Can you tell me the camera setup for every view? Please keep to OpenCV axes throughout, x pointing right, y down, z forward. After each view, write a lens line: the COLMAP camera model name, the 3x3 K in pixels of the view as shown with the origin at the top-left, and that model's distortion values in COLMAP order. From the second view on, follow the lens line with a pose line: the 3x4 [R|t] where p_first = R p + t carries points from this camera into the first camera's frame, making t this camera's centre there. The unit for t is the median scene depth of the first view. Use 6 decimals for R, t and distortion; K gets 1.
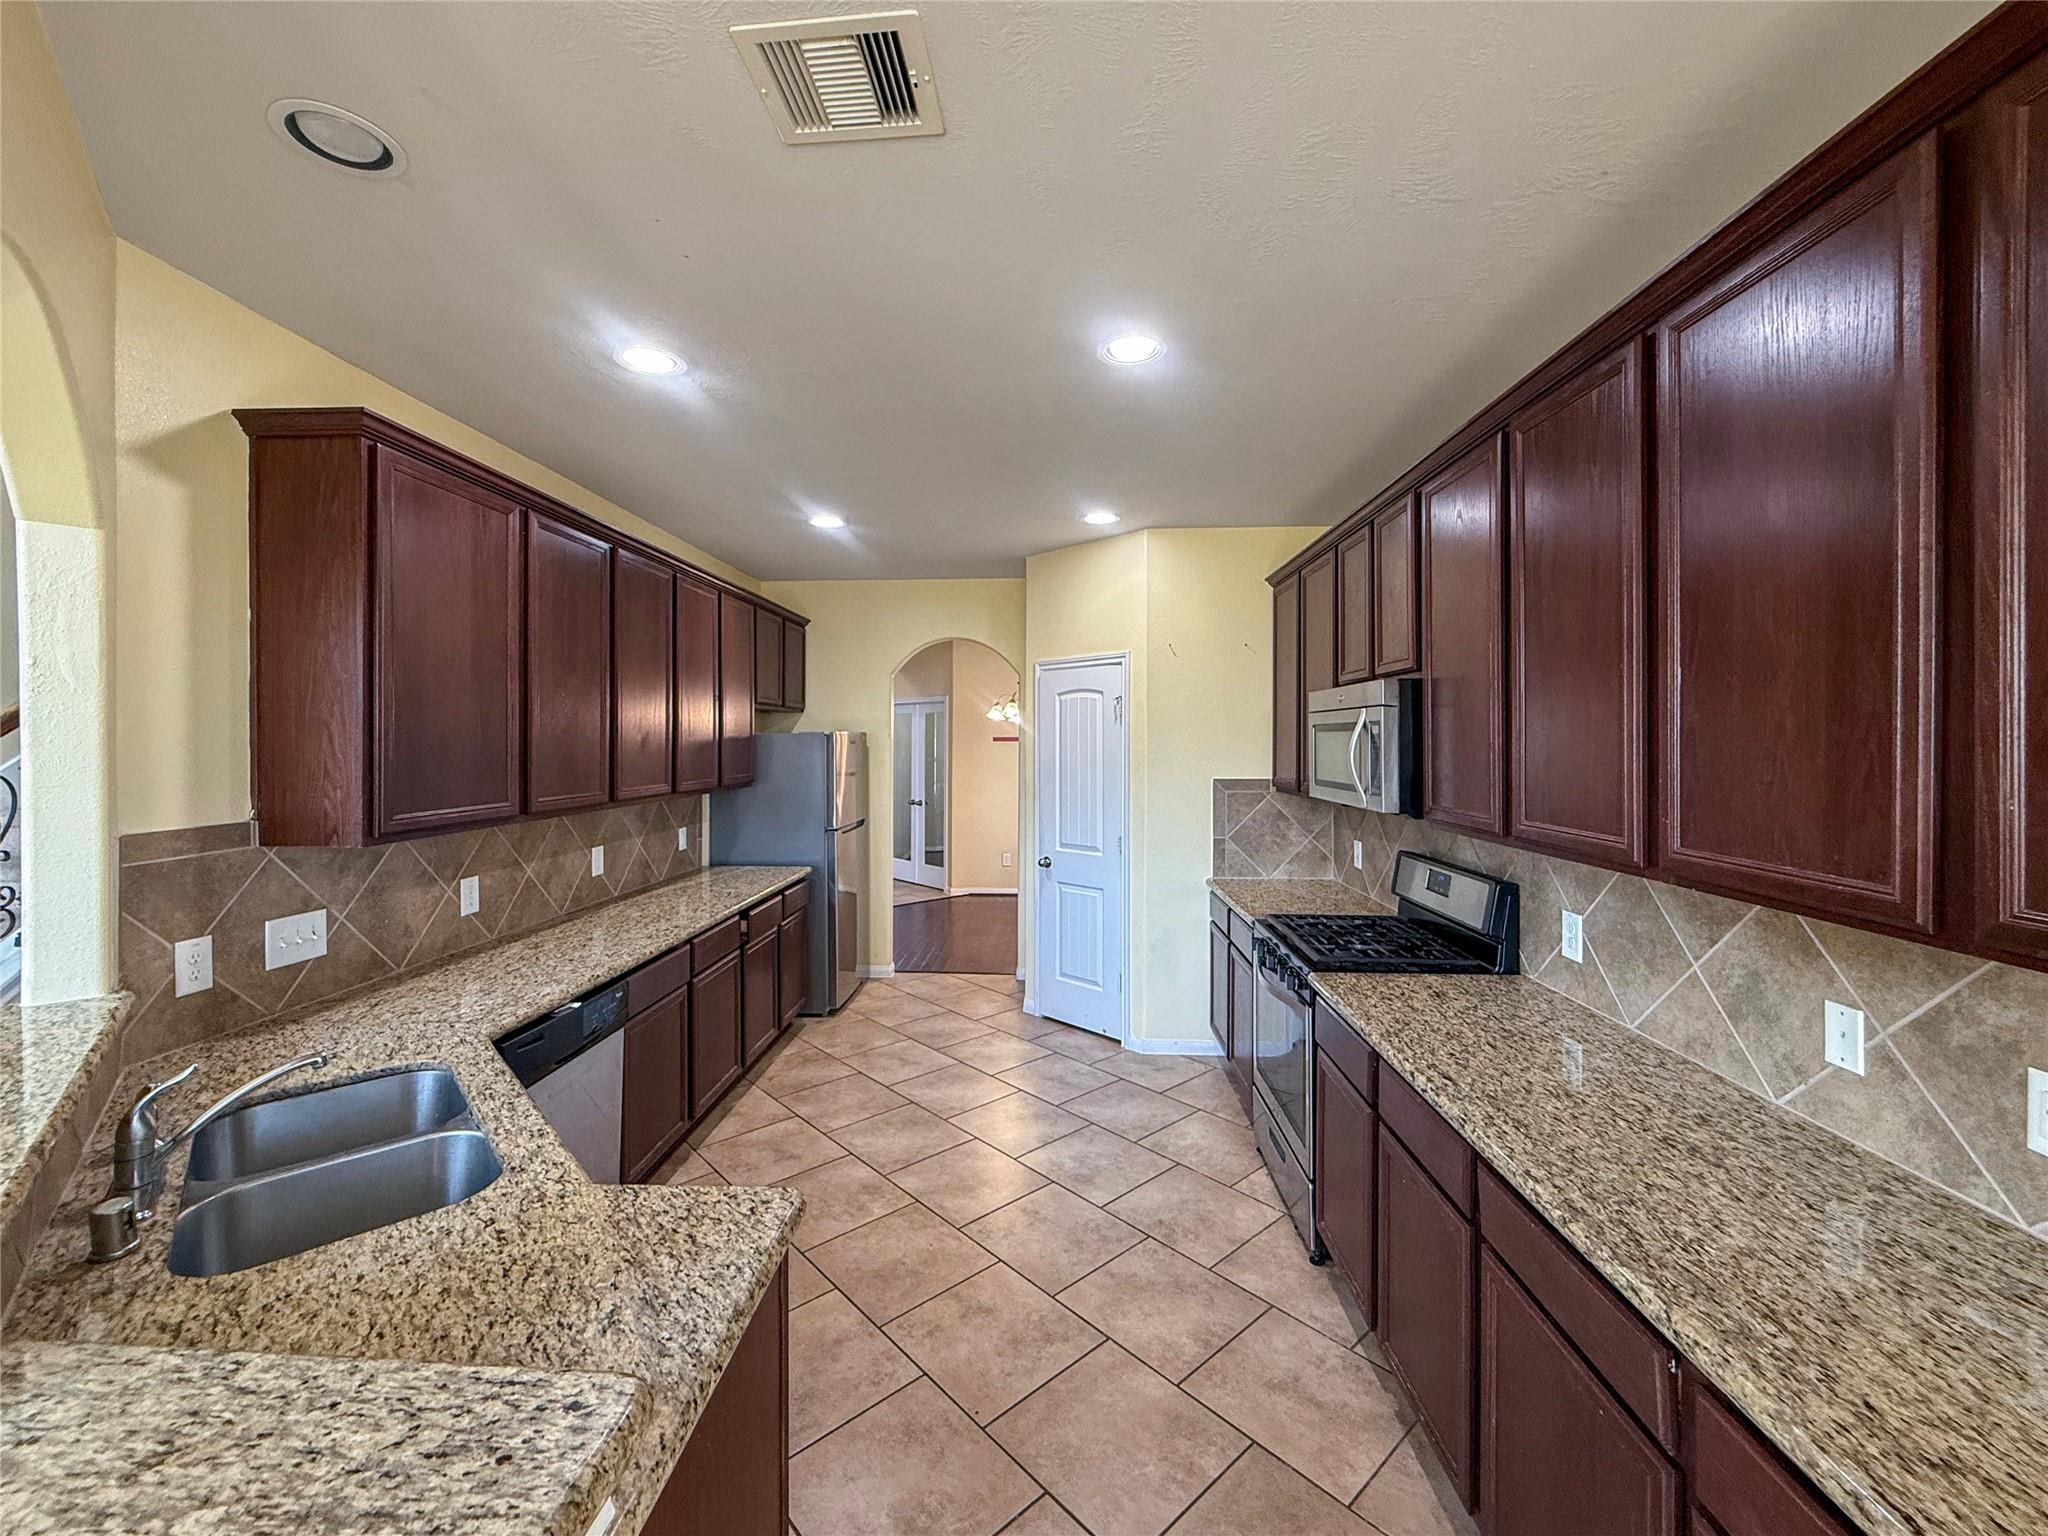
lens RADIAL K [[832.8, 0, 1017.9], [0, 832.8, 738.5], [0, 0, 1]] dist [-0.000614, 0.000386]
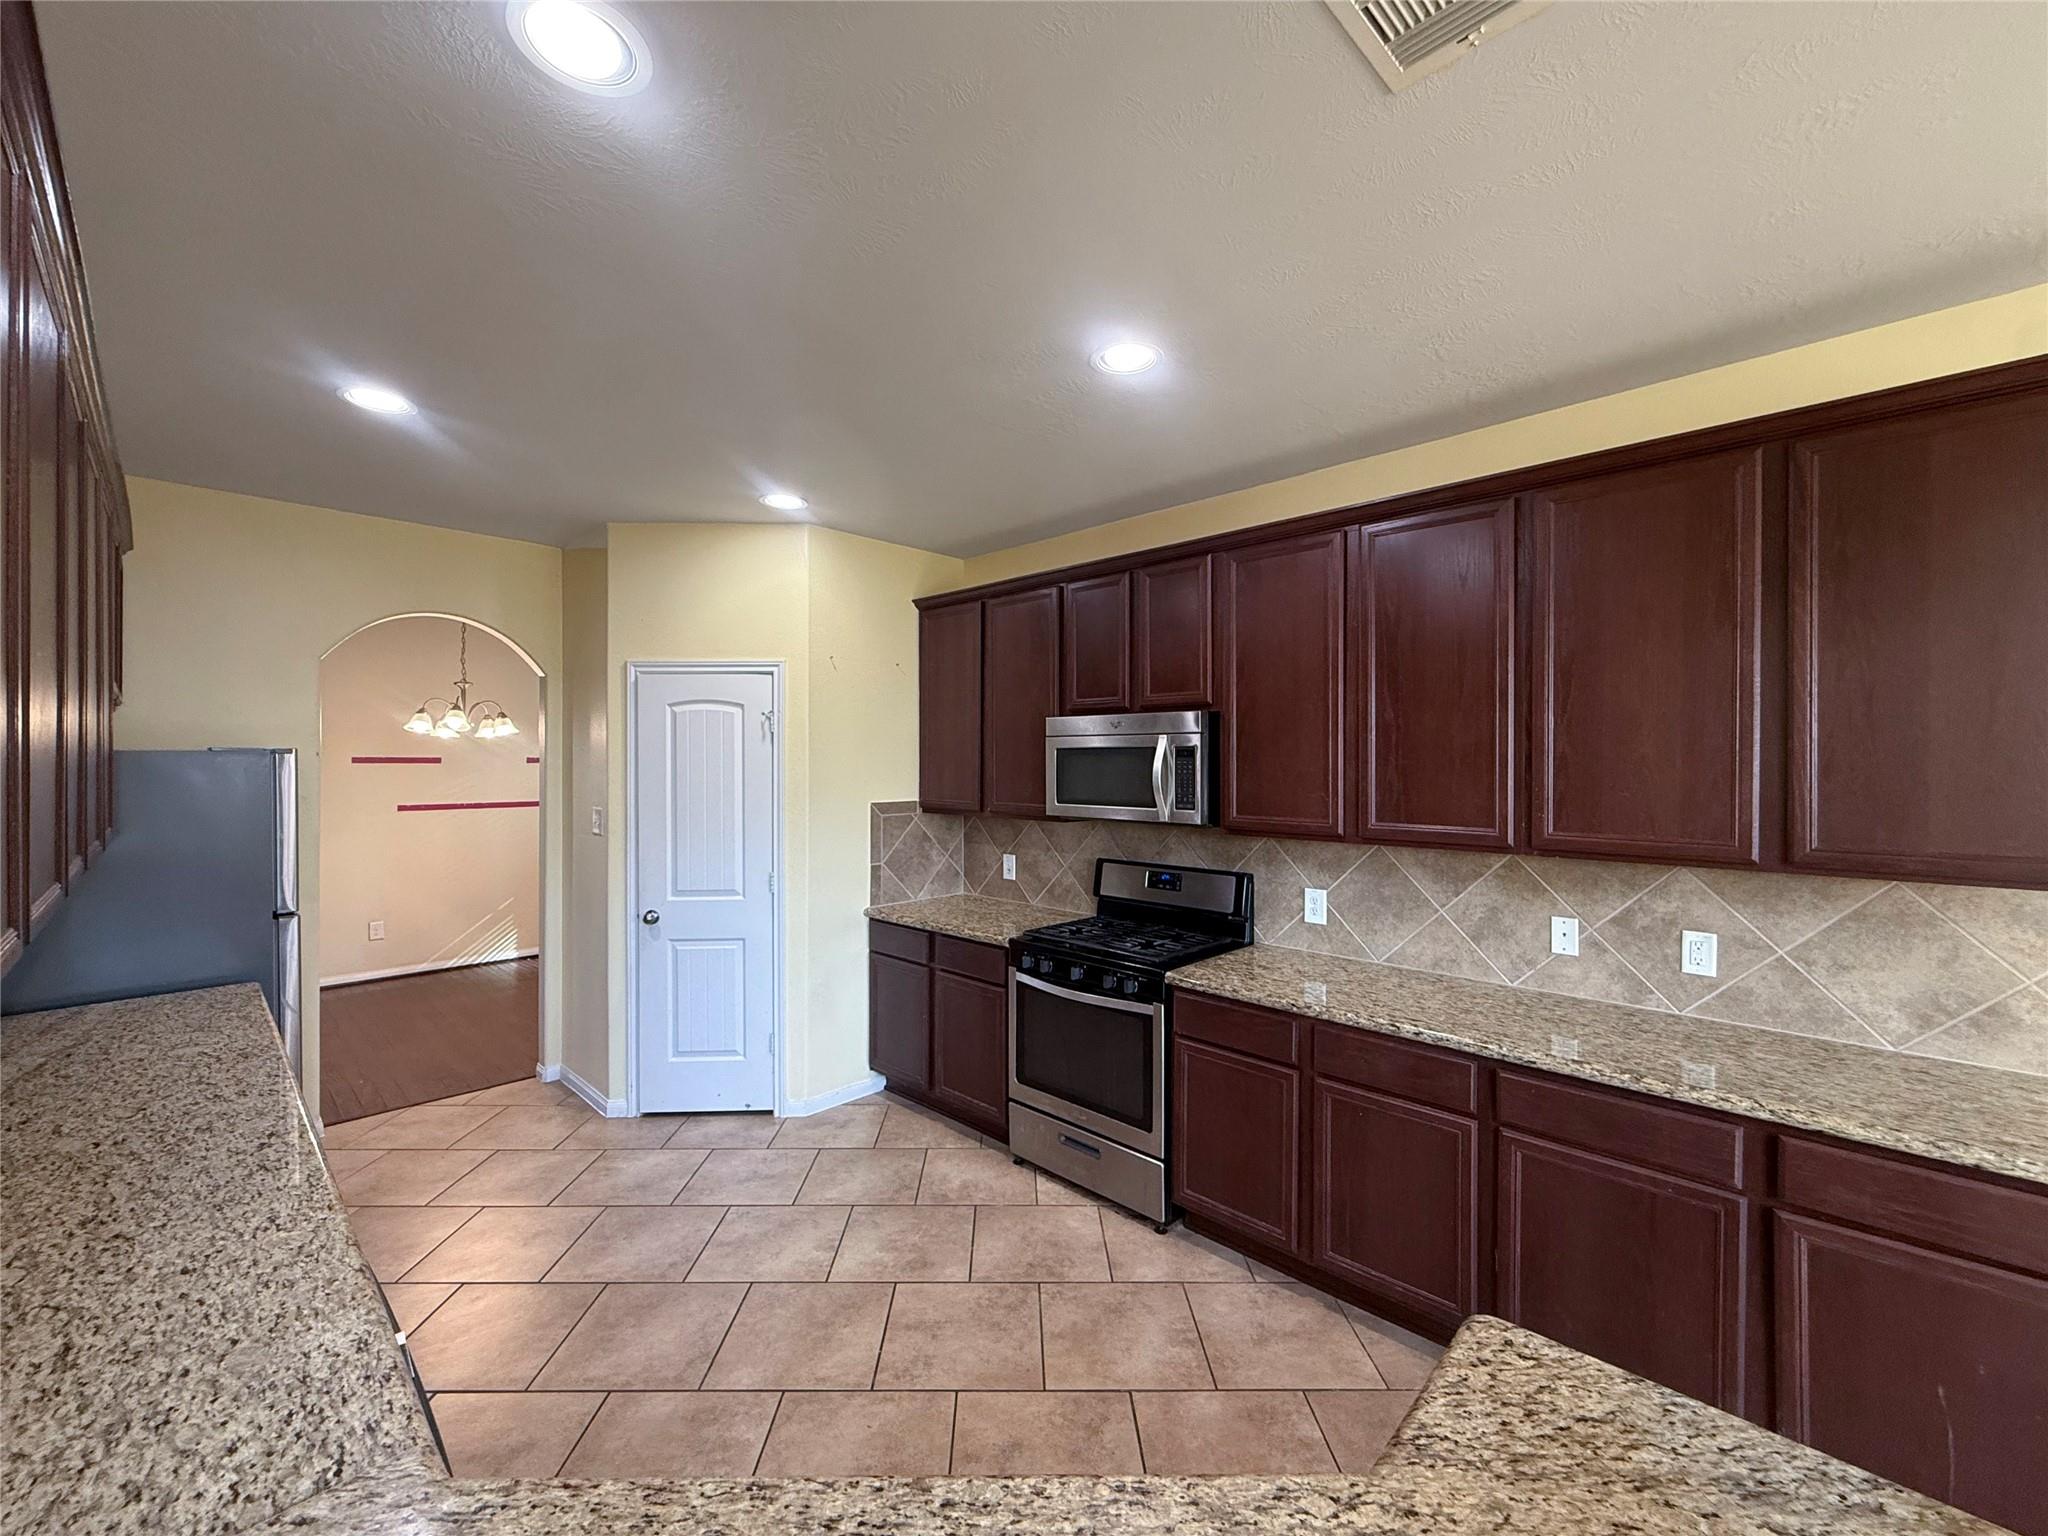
lens RADIAL K [[831.7, 0, 1020.2], [0, 831.7, 759.7], [0, 0, 1]] dist [-0.001382, -0.000331]
pose [[0.665060, -0.000050, 0.746790, -0.658553], [-0.001153, 0.999999, 0.001094, -0.003662], [-0.746789, -0.001588, 0.665059, 0.444473]]
